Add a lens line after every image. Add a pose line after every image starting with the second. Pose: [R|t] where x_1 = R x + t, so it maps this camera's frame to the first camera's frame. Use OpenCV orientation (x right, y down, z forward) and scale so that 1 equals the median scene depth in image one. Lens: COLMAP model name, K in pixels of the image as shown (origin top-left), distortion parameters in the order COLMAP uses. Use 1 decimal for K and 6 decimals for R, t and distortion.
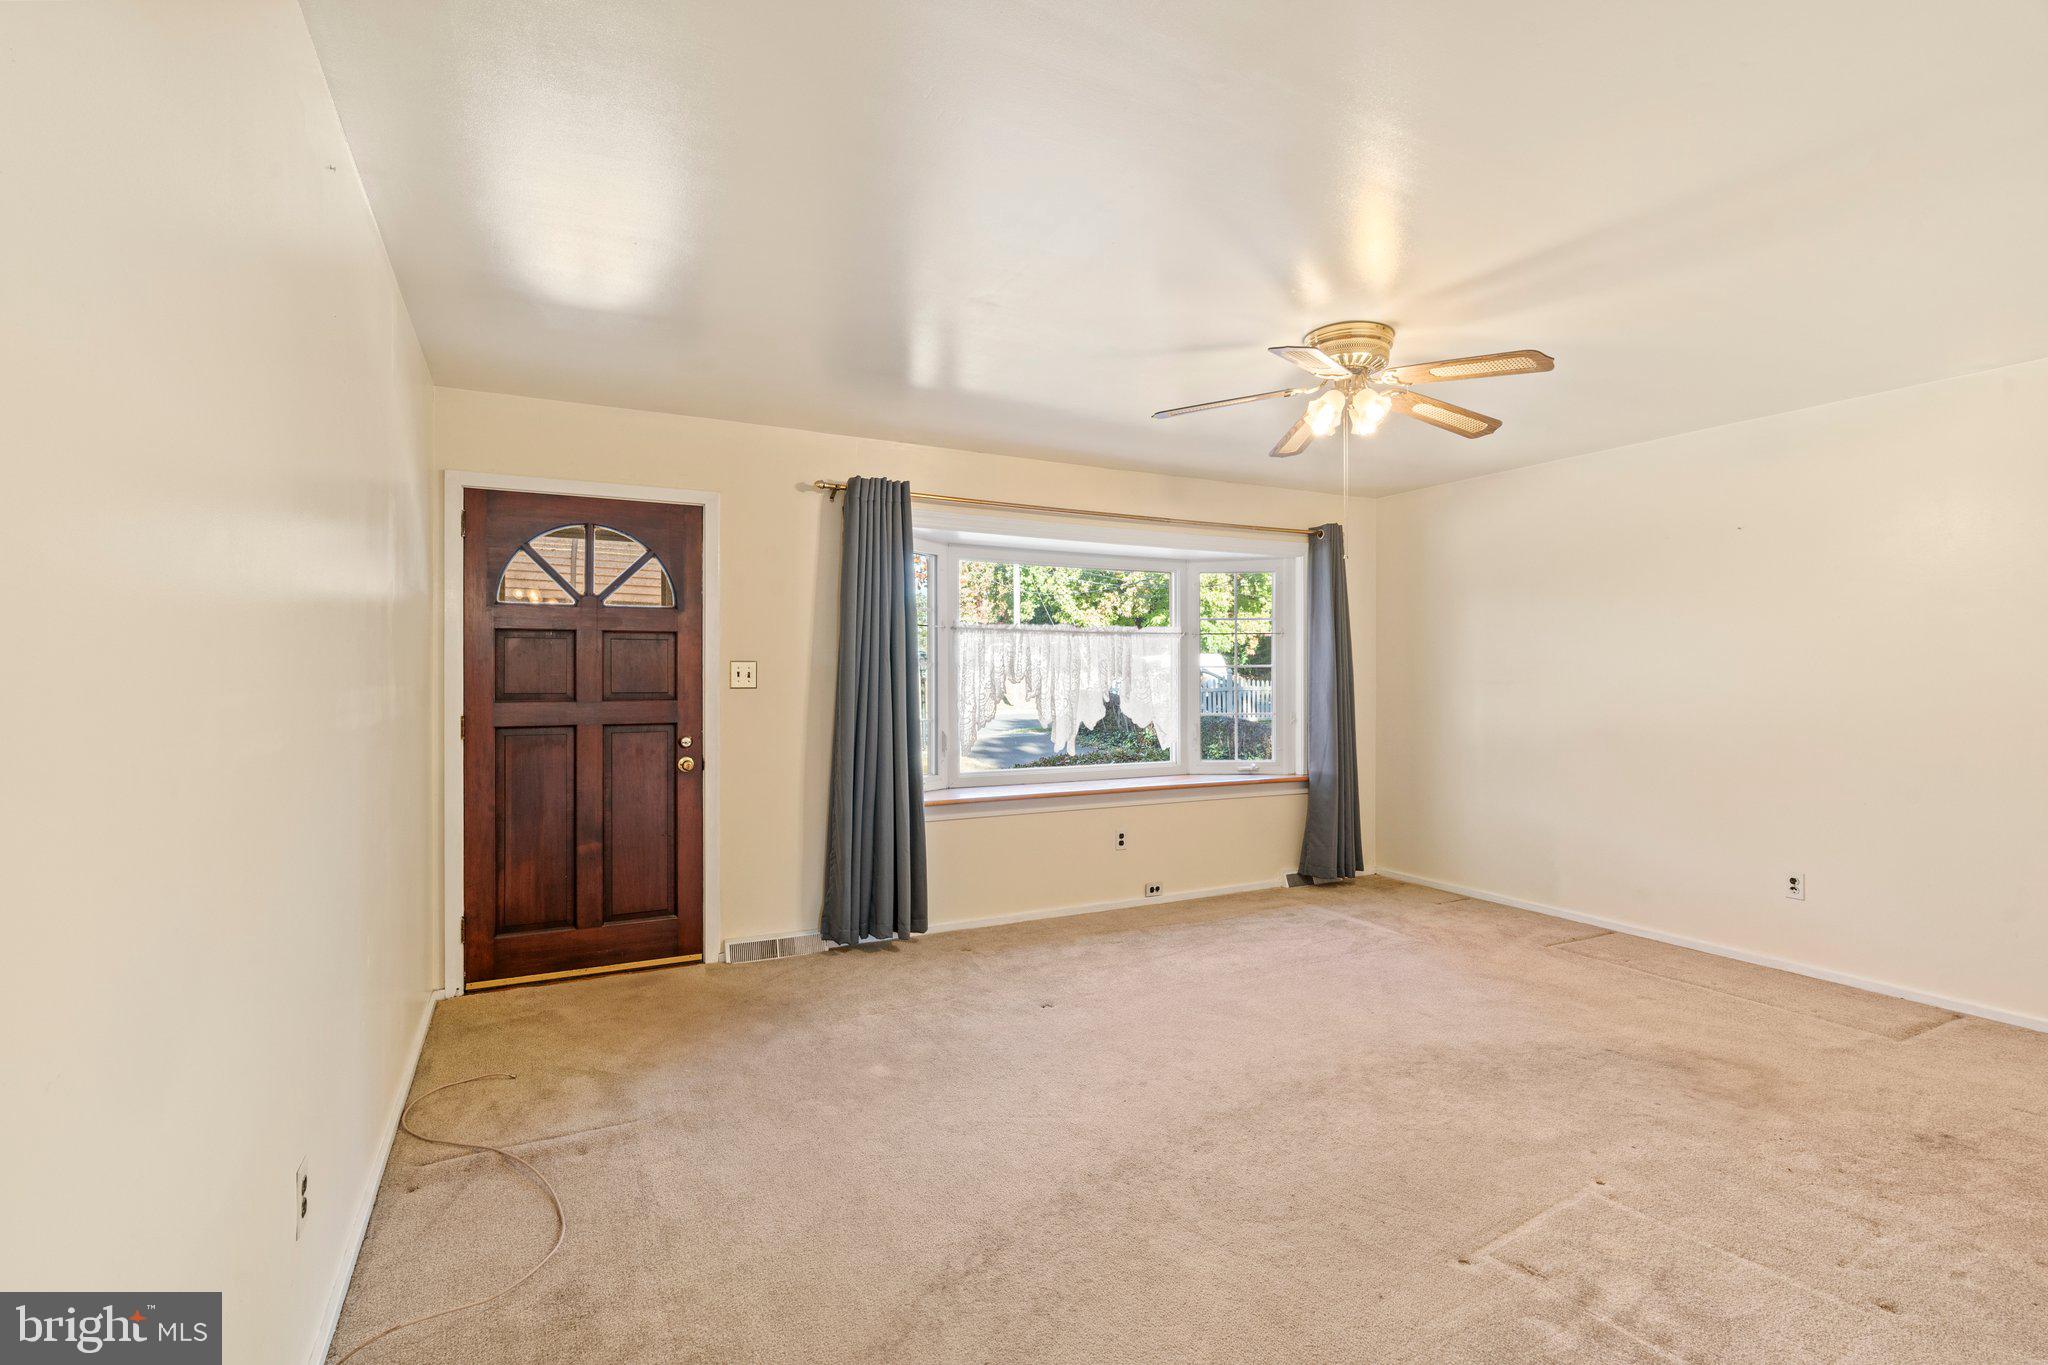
lens RADIAL K [[932.0, 0, 1032.4], [0, 932.0, 684.5], [0, 0, 1]] dist [-0.009779, 0.004293]
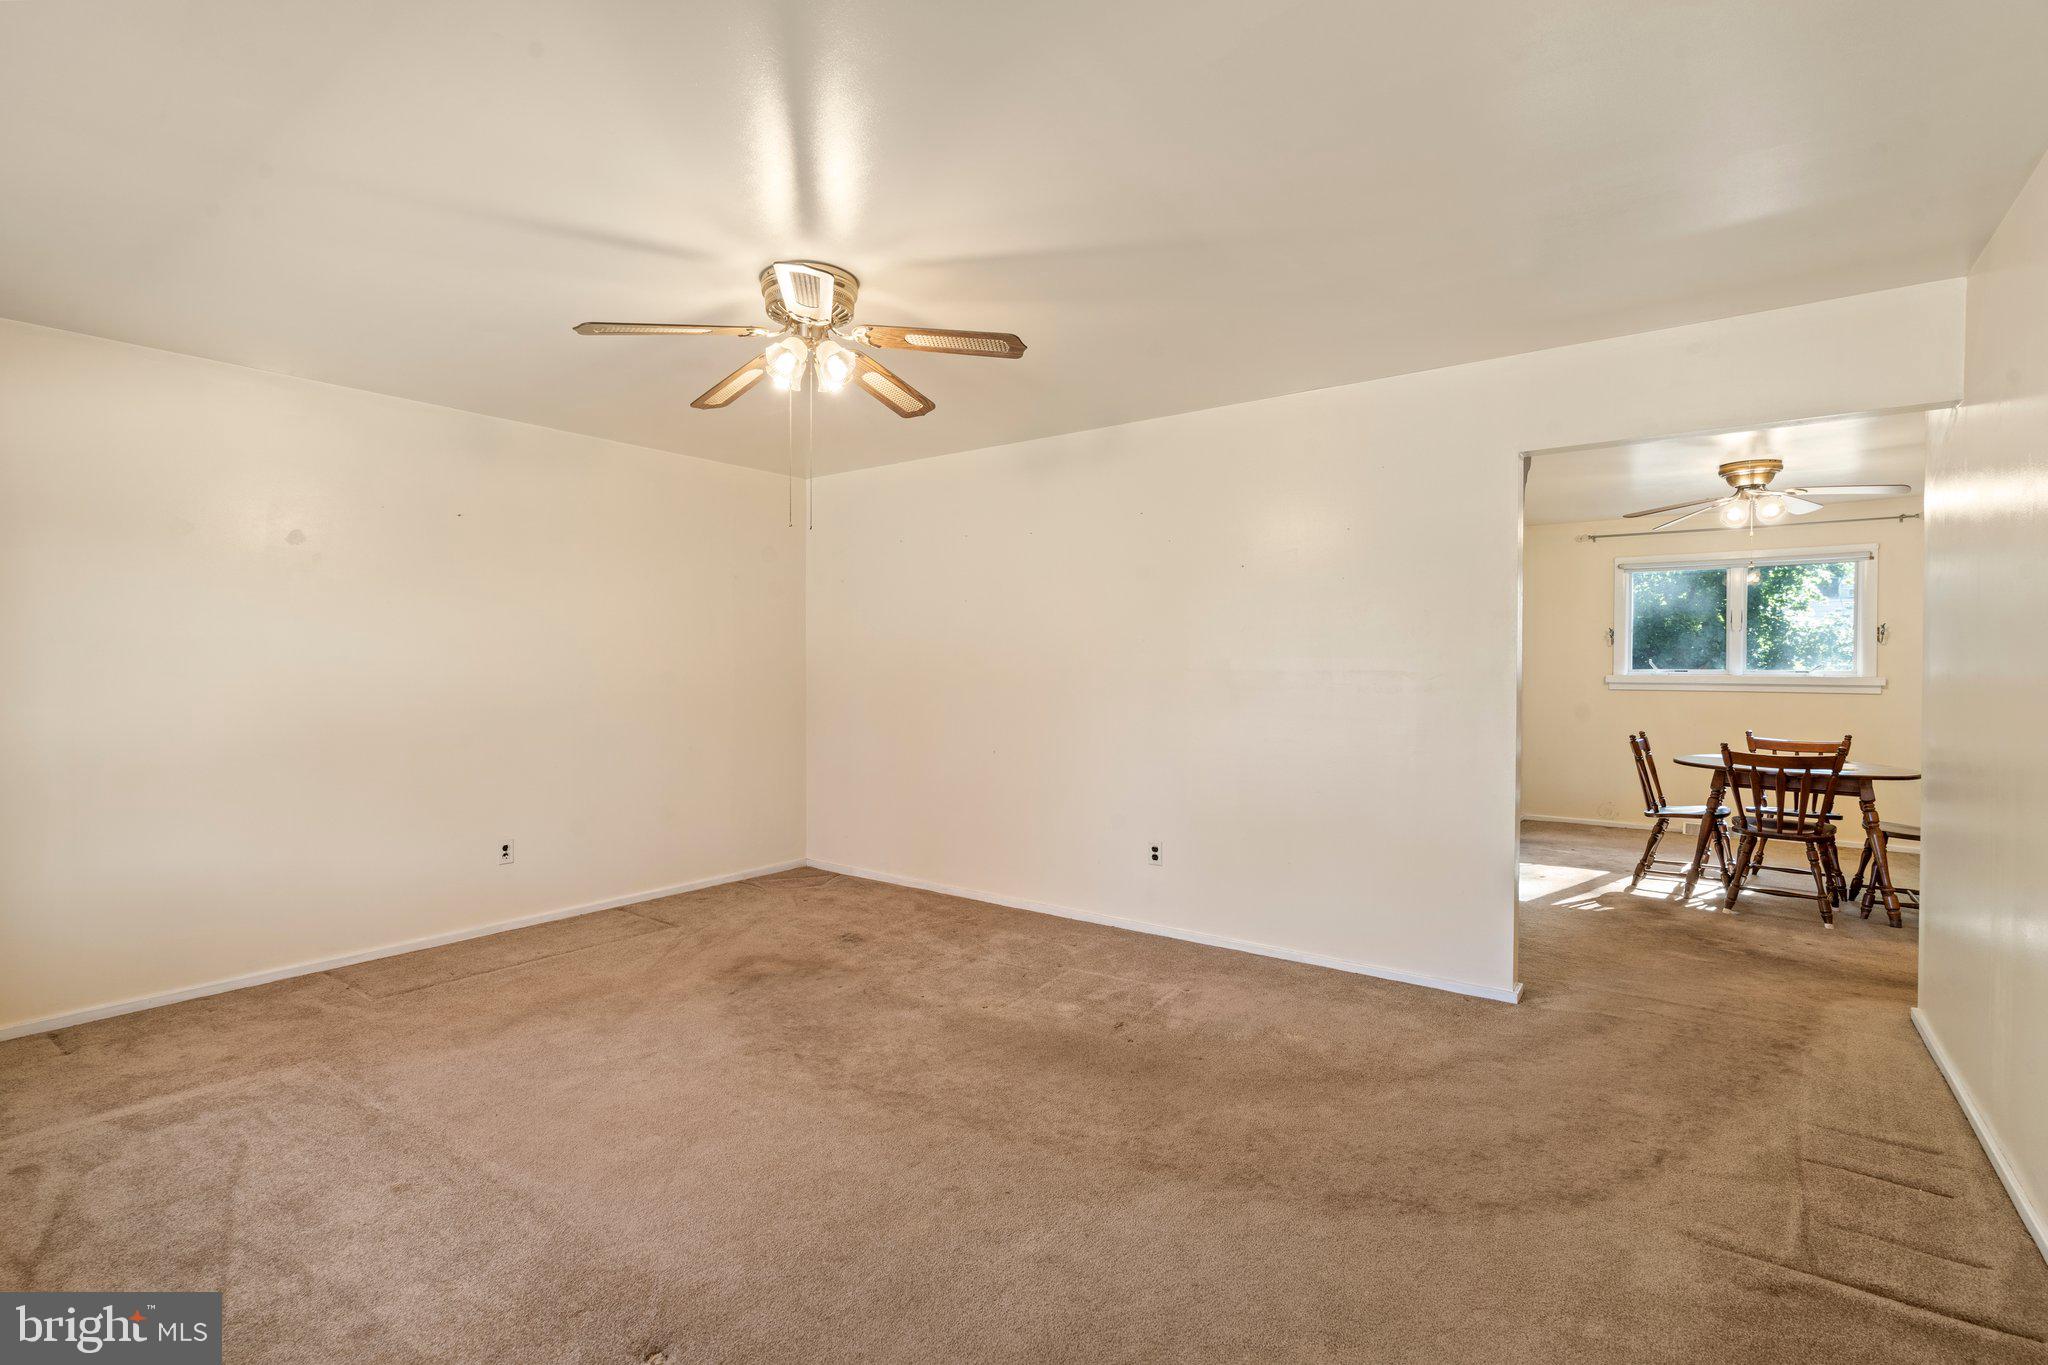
lens RADIAL K [[932.0, 0, 1009.3], [0, 932.0, 679.0], [0, 0, 1]] dist [-0.009779, 0.004293]
pose [[-0.412376, -0.014032, 0.910906, -0.380642], [0.007612, 0.999793, 0.018848, -0.004173], [-0.910982, 0.014706, -0.412184, 0.811002]]
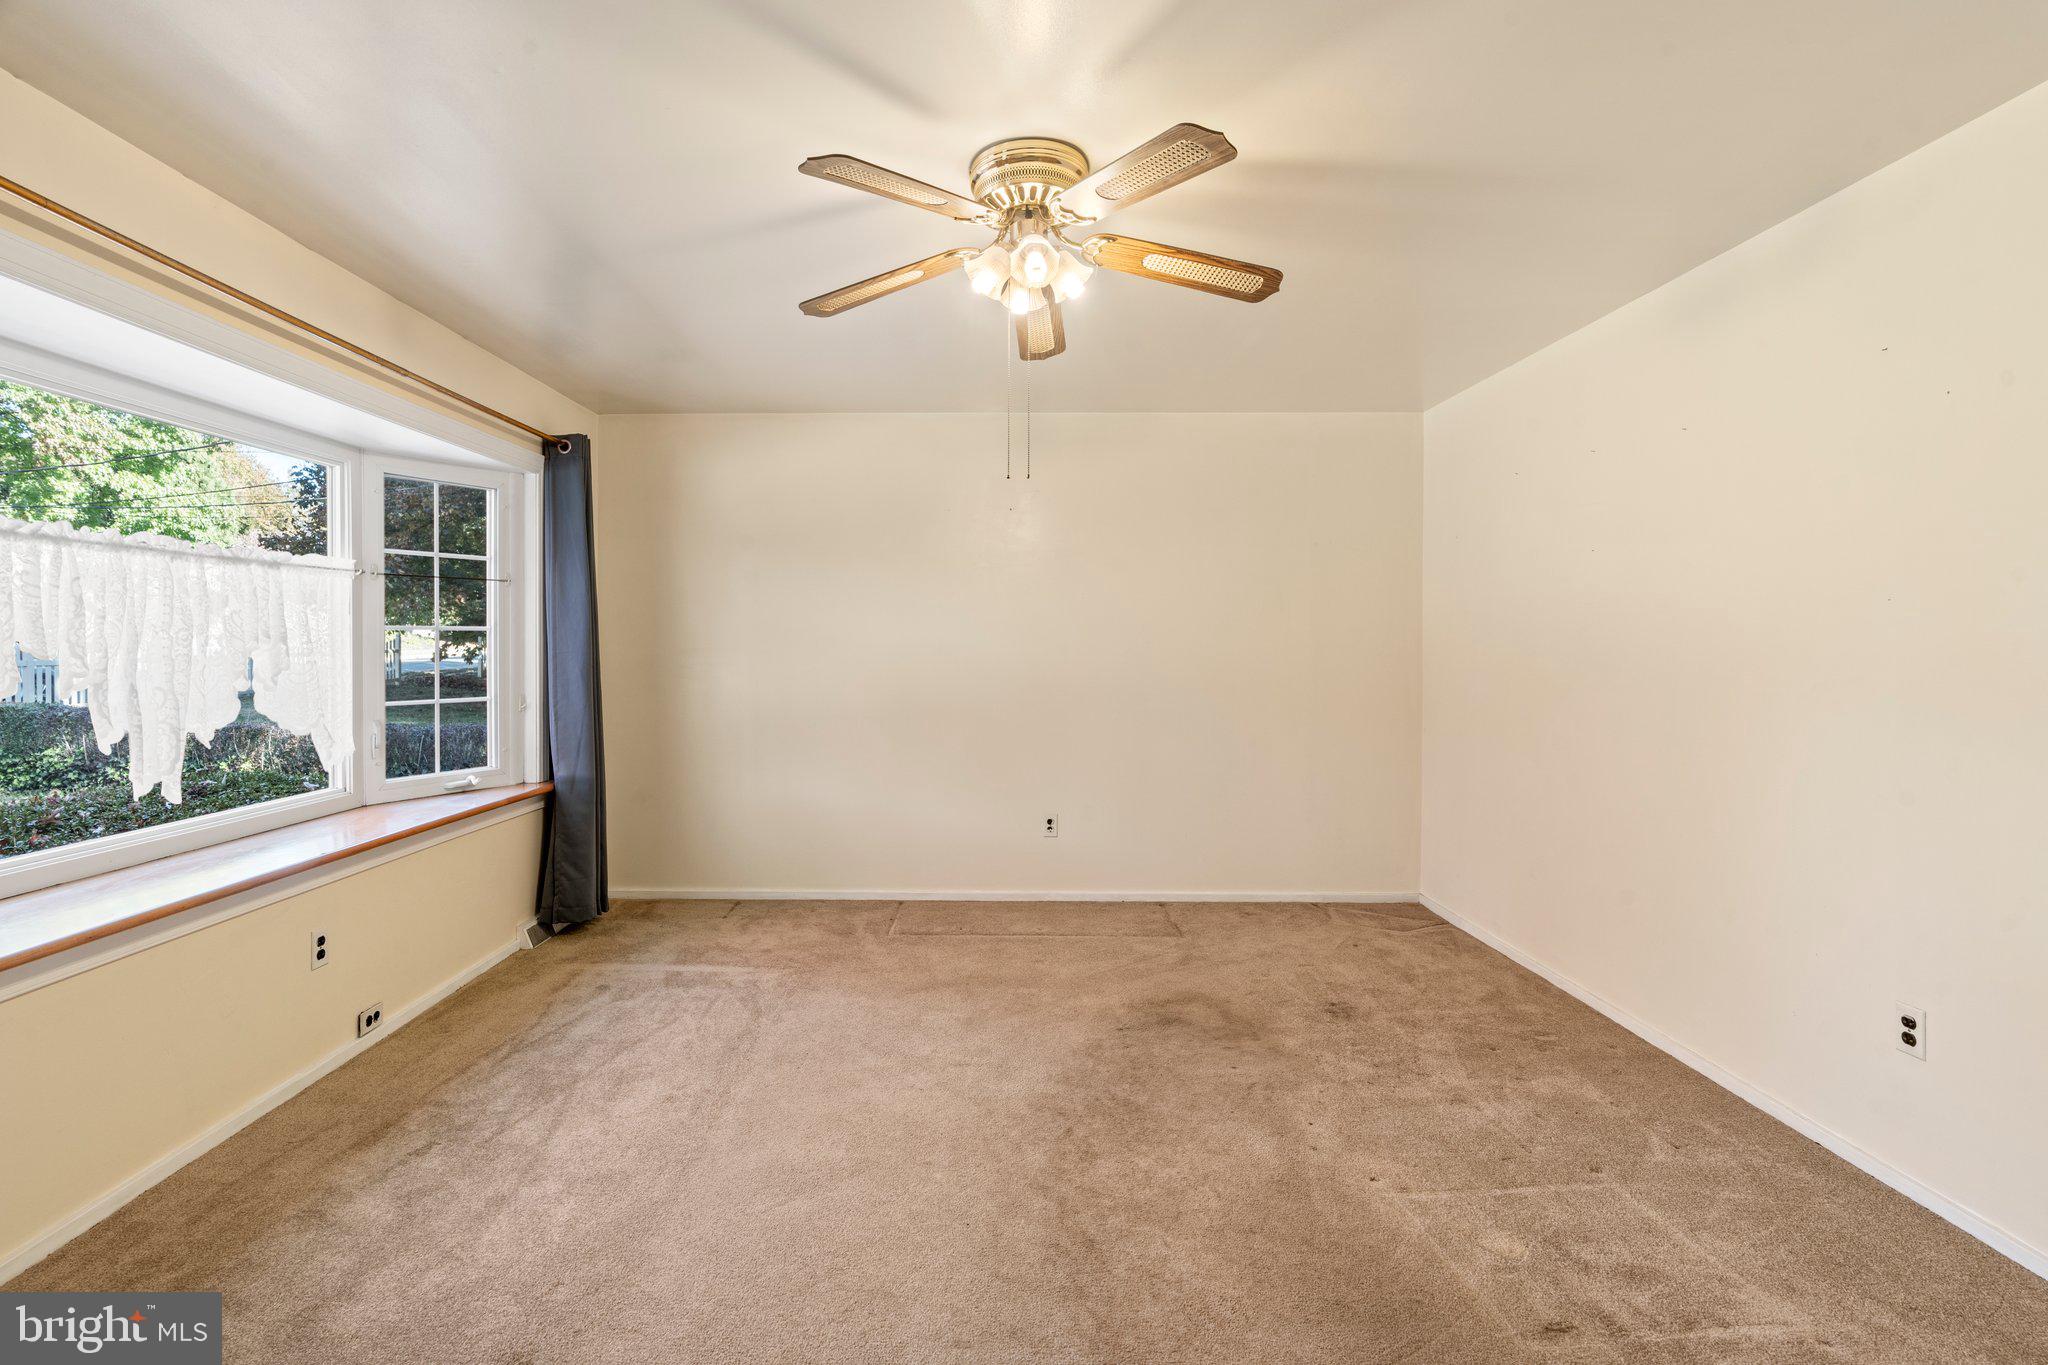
lens RADIAL K [[932.0, 0, 974.1], [0, 932.0, 651.9], [0, 0, 1]] dist [-0.009779, 0.004293]
pose [[0.484909, -0.005254, 0.874549, -0.211055], [0.006820, 0.999974, 0.002226, -0.002118], [-0.874538, 0.004885, 0.484932, 0.464514]]
